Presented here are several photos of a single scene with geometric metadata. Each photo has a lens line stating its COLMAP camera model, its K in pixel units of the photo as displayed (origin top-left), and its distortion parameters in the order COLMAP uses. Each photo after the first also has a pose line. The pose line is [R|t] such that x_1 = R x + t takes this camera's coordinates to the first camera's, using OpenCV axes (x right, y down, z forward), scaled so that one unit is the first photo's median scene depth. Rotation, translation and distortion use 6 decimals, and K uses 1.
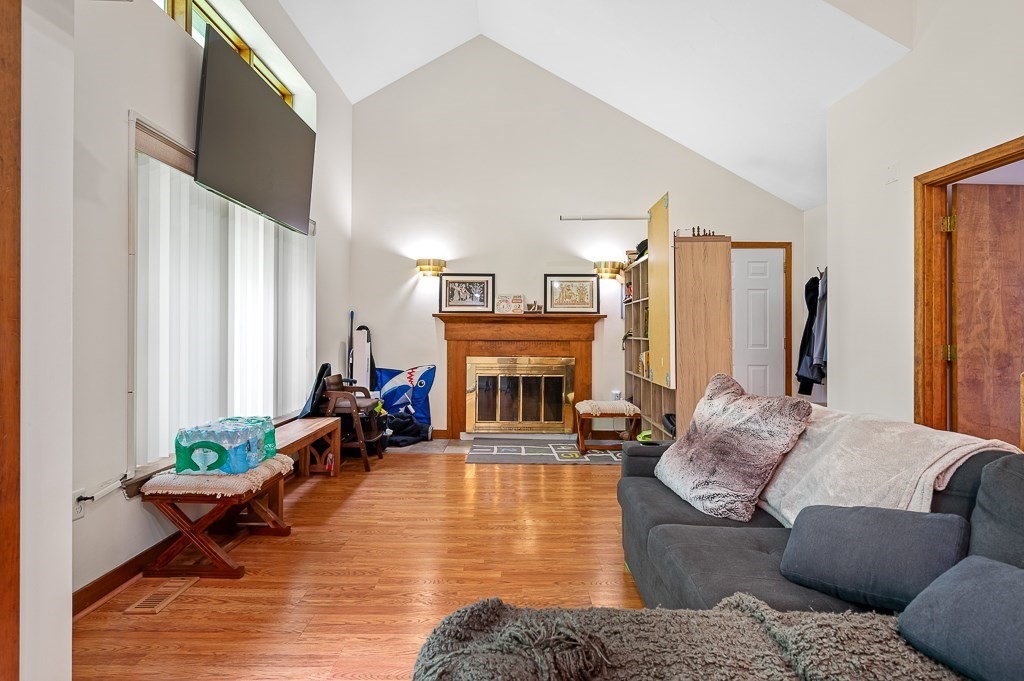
lens RADIAL K [[520.5, 0, 512.6], [0, 520.5, 332.1], [0, 0, 1]] dist [0.003623, 0.000272]
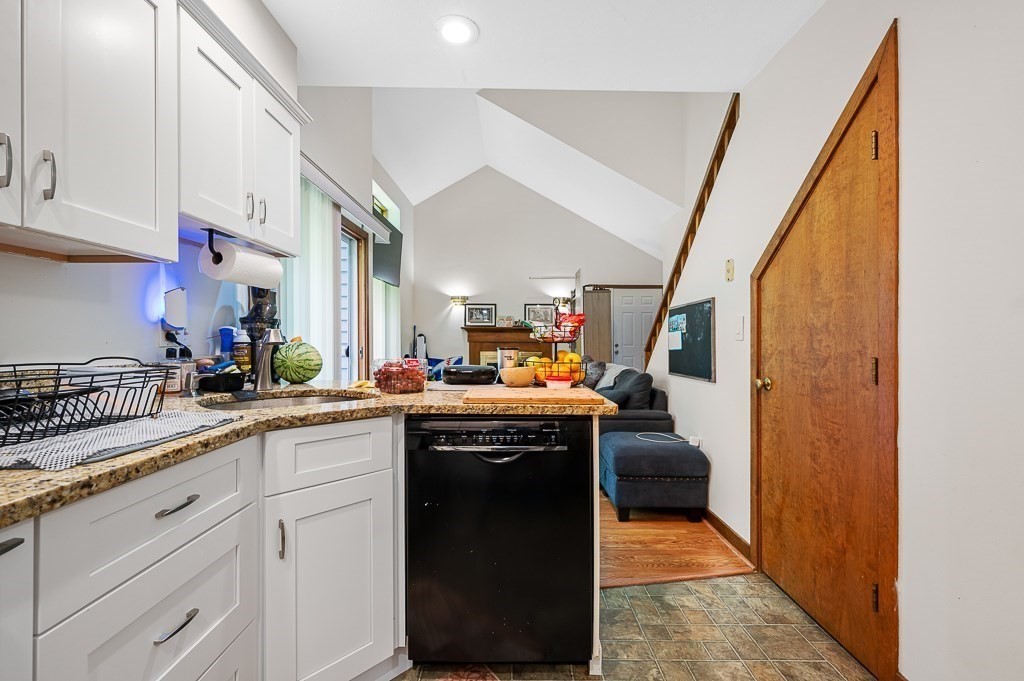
lens RADIAL K [[455.7, 0, 512.3], [0, 455.7, 338.3], [0, 0, 1]] dist [0.005114, 0.000087]
pose [[0.999985, -0.004281, -0.003520, 0.024995], [0.004296, 0.999982, 0.004166, -0.002466], [0.003502, -0.004181, 0.999985, -0.532642]]
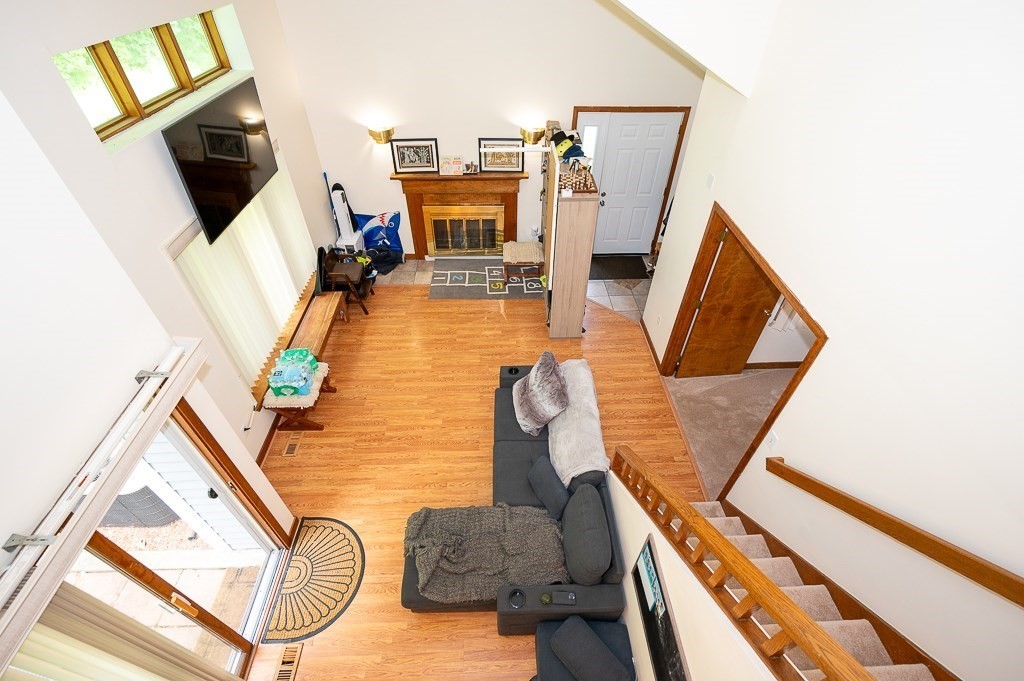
lens RADIAL K [[455.7, 0, 513.7], [0, 455.7, 339.0], [0, 0, 1]] dist [0.005114, 0.000087]
pose [[0.999421, -0.020241, 0.027343, 0.105023], [-0.003717, 0.733965, 0.679178, -0.490092], [-0.033816, -0.678886, 0.733465, -0.080995]]
